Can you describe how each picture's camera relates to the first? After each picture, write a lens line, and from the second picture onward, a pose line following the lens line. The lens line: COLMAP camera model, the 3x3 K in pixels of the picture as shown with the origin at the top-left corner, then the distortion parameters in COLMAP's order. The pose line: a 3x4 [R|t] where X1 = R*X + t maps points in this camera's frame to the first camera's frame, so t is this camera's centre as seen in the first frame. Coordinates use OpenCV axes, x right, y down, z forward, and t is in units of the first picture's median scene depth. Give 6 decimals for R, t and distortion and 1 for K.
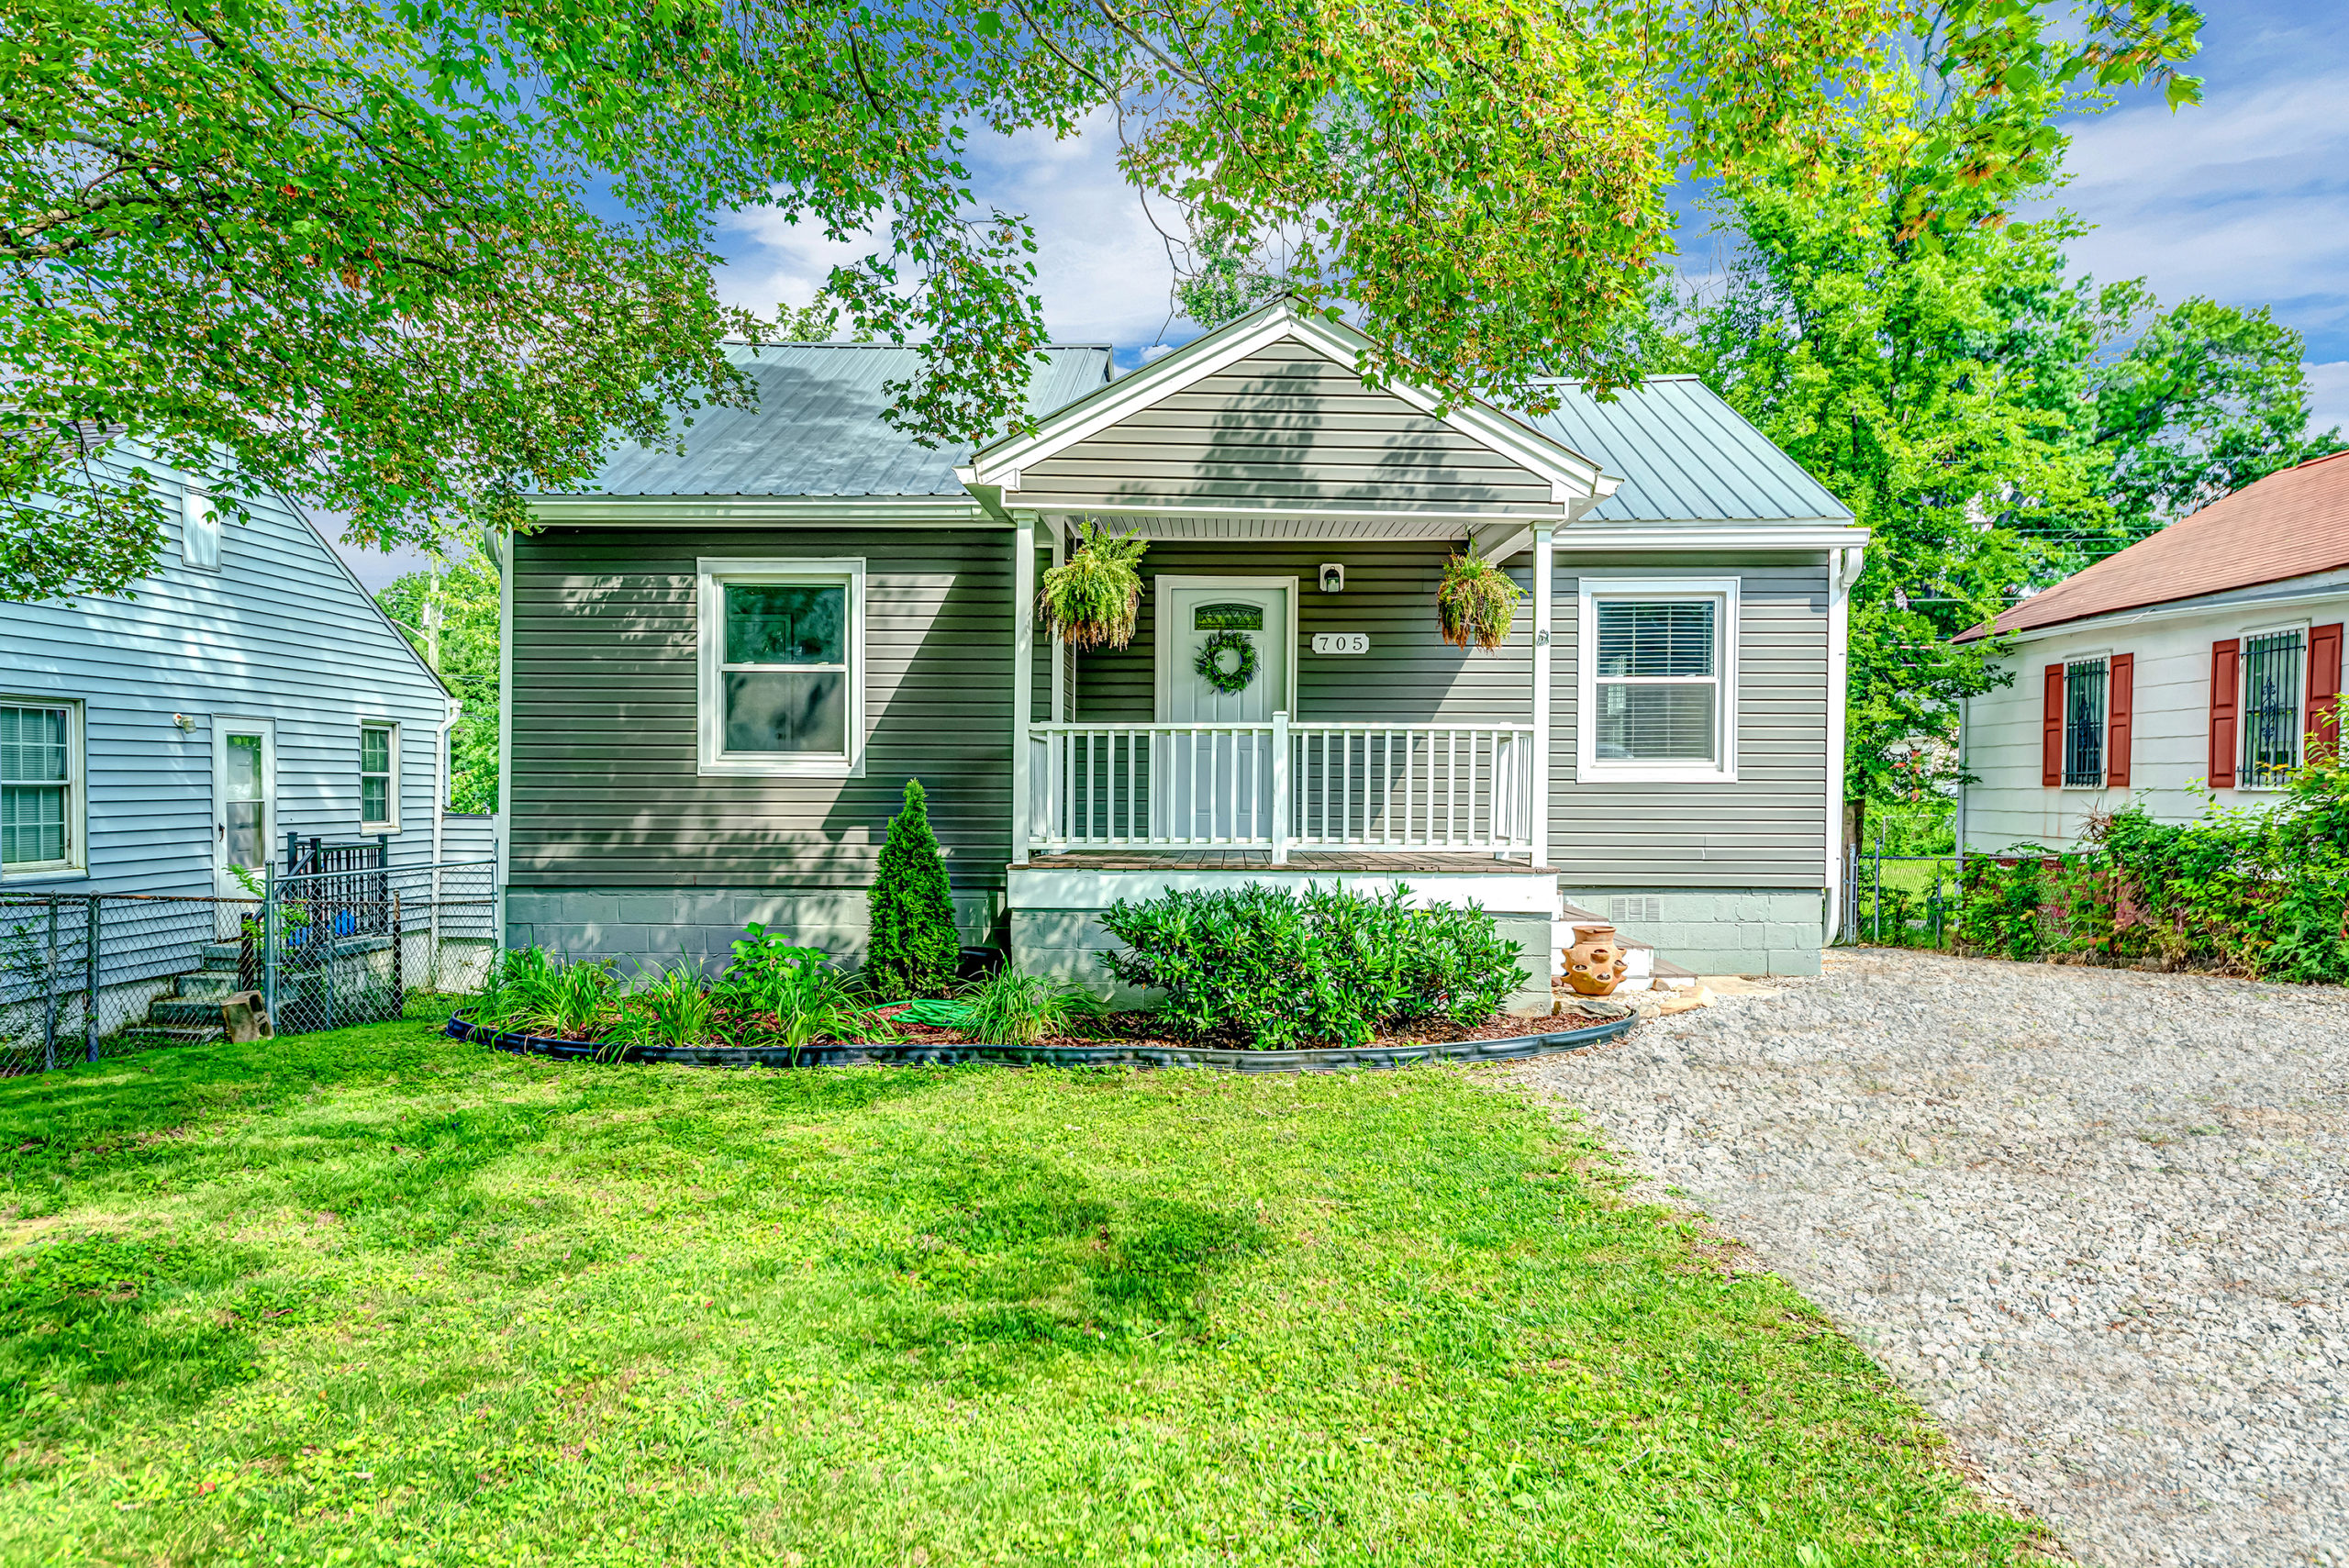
lens RADIAL K [[1479.3, 0, 1174.5], [0, 1479.3, 784.0], [0, 0, 1]] dist [-0.003468, -0.002872]
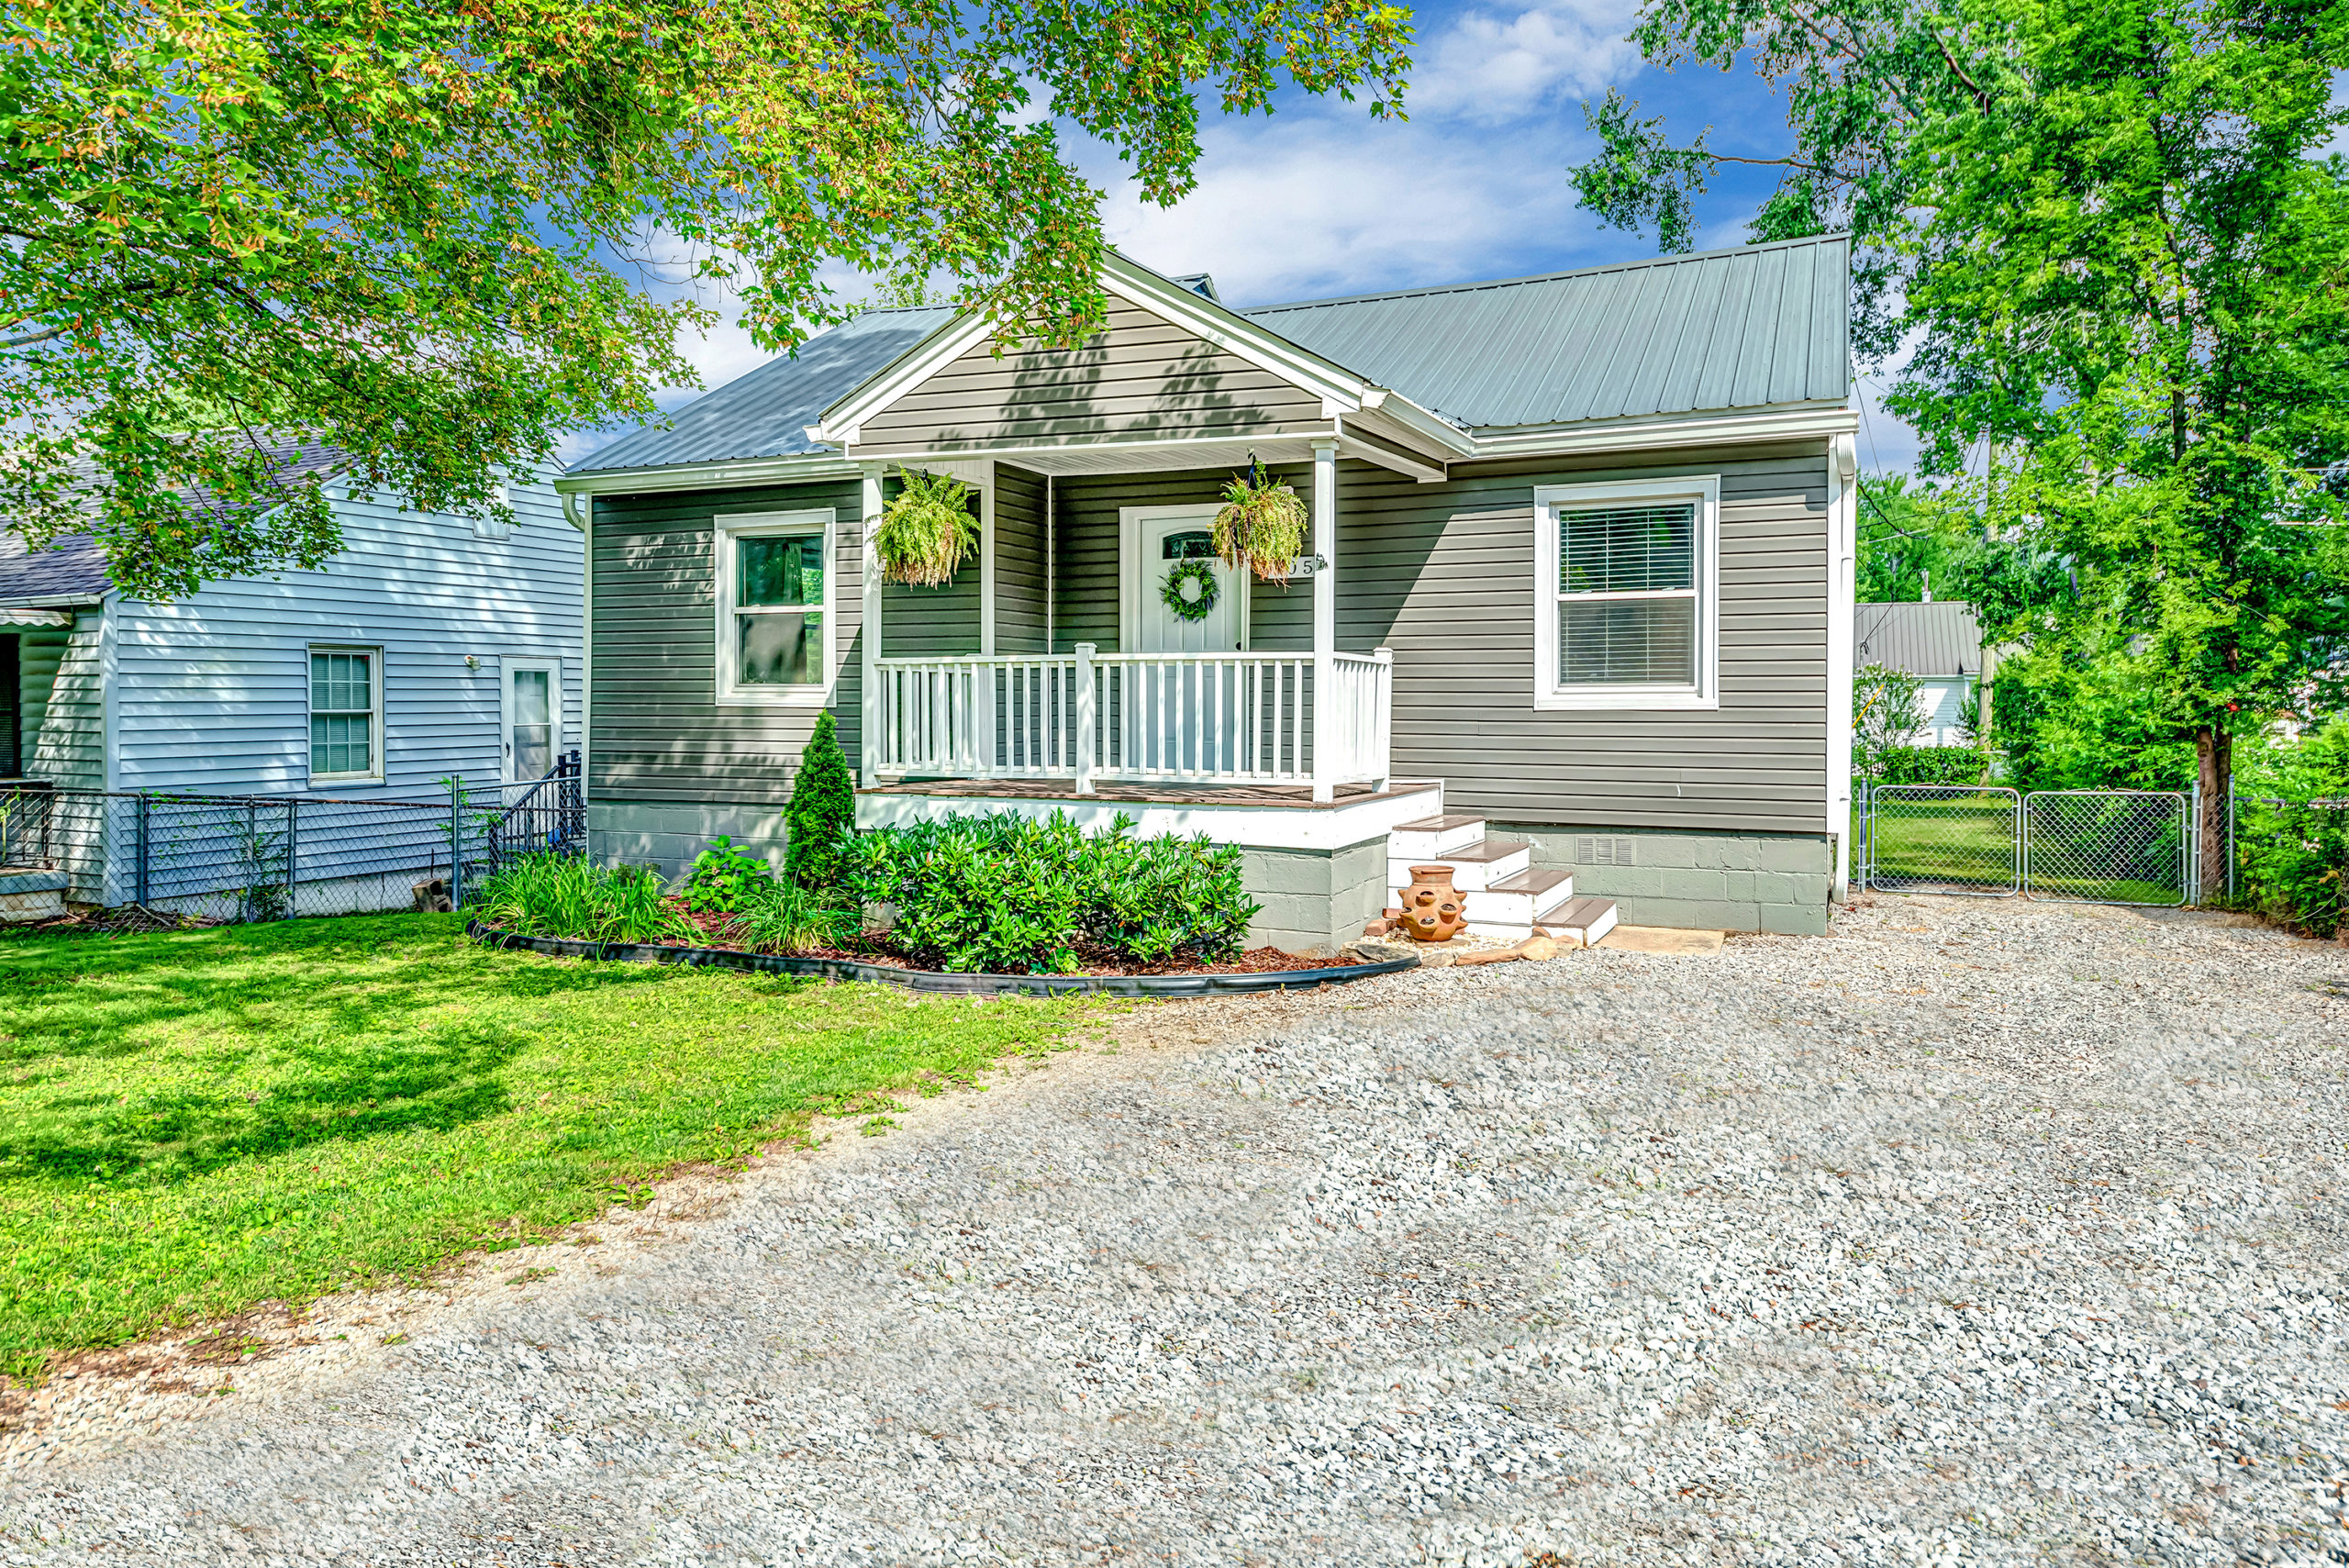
lens RADIAL K [[1499.1, 0, 1165.5], [0, 1499.1, 699.7], [0, 0, 1]] dist [-0.001345, -0.001221]
pose [[0.926121, -0.003998, -0.377205, 0.436259], [0.003829, 0.999992, -0.001198, -0.007572], [0.377207, -0.000335, 0.926129, 0.056013]]
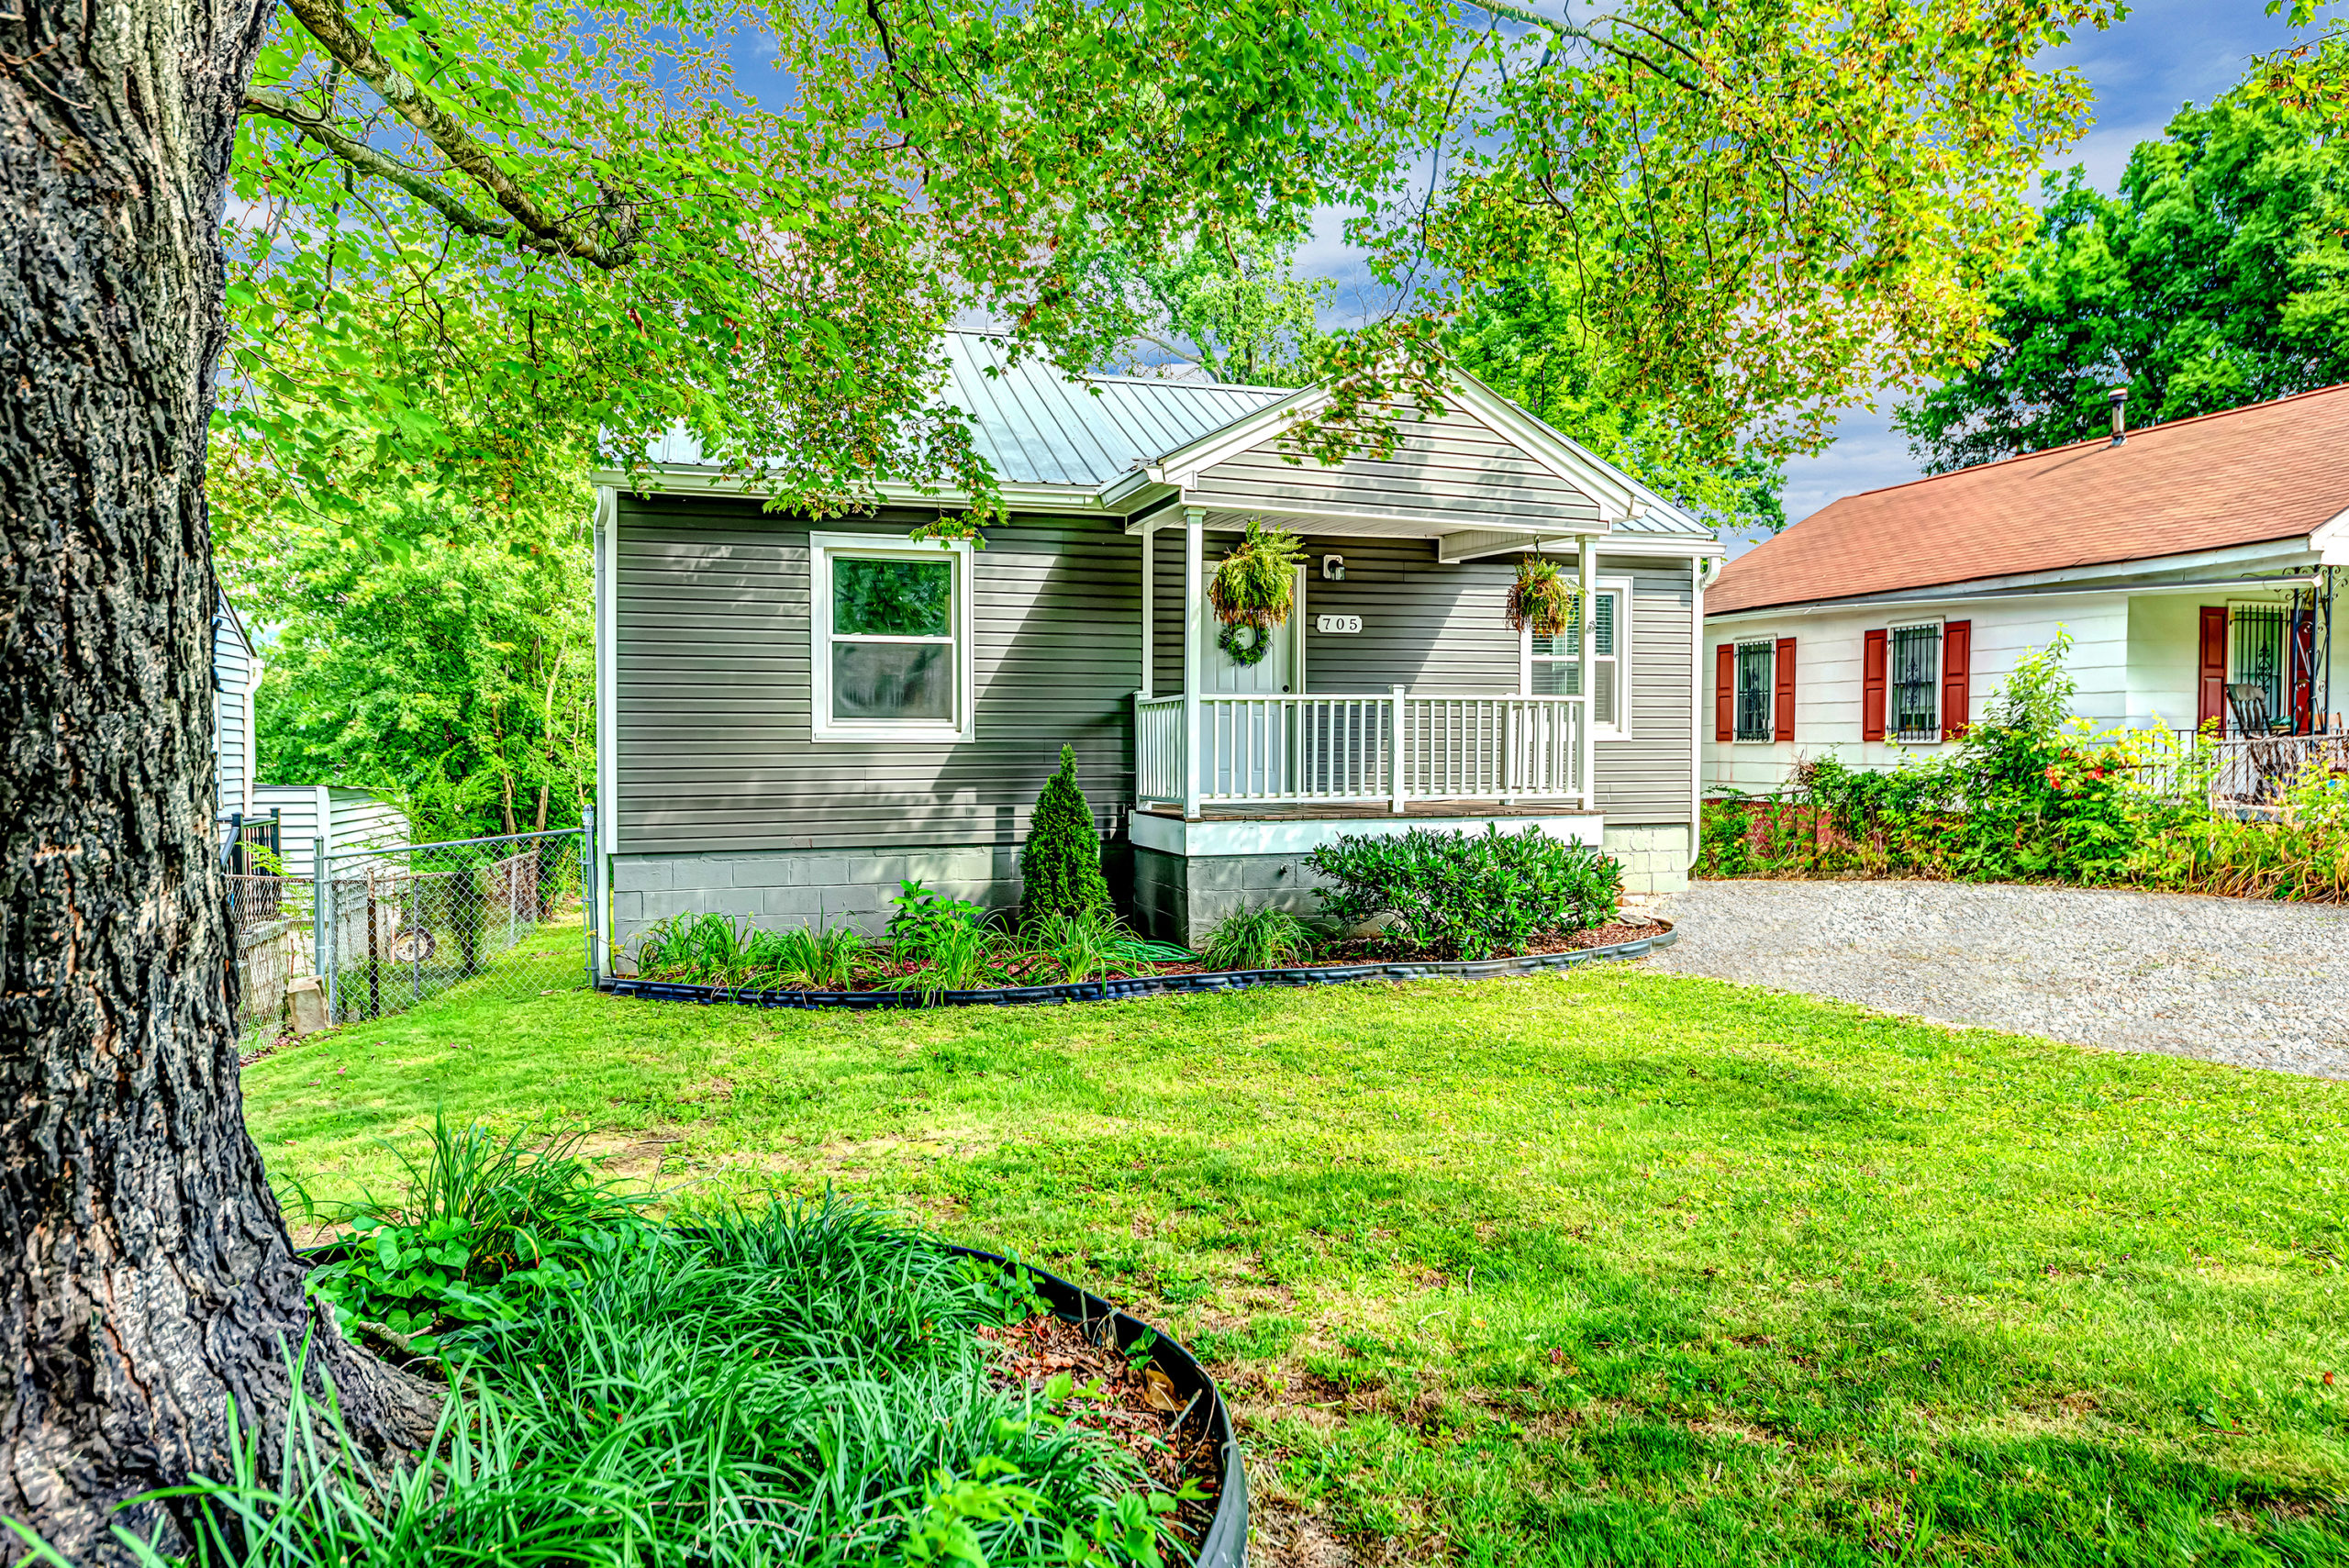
lens RADIAL K [[1479.3, 0, 1174.5], [0, 1479.3, 784.0], [0, 0, 1]] dist [-0.003468, -0.002872]
pose [[0.943812, -0.017141, 0.330038, -0.423884], [0.007215, 0.999485, 0.031275, -0.006735], [-0.330404, -0.027137, 0.943449, -0.062900]]
